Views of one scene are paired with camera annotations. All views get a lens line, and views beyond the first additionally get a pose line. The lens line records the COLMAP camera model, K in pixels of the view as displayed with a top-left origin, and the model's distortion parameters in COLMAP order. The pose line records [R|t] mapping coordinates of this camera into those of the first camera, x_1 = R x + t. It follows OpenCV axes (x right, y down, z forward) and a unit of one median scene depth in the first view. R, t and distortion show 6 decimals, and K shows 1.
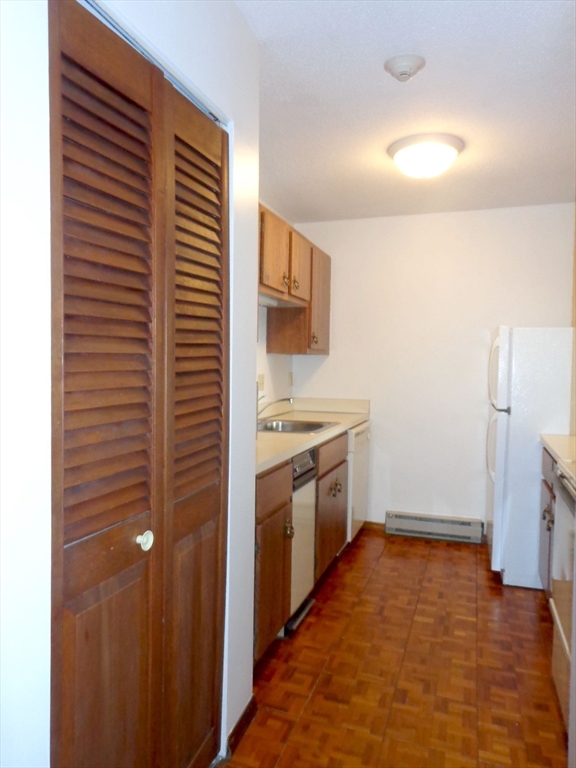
lens RADIAL K [[538.1, 0, 288.0], [0, 538.1, 384.0], [0, 0, 1]] dist [0.007922, 0.004560]
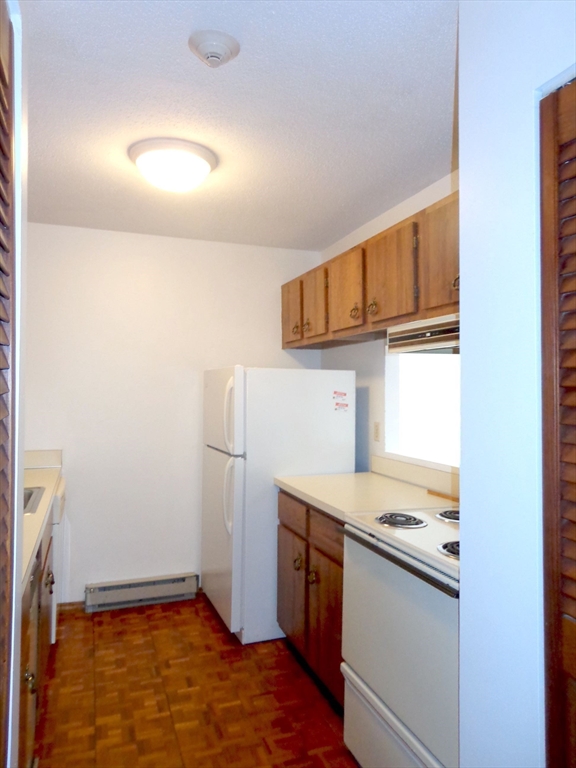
lens RADIAL K [[538.1, 0, 288.0], [0, 538.1, 384.0], [0, 0, 1]] dist [0.007922, 0.004560]
pose [[0.783525, -0.001767, 0.621358, -0.117291], [0.034006, 0.998619, -0.040040, -0.036002], [-0.620429, 0.052502, 0.782503, 0.206630]]
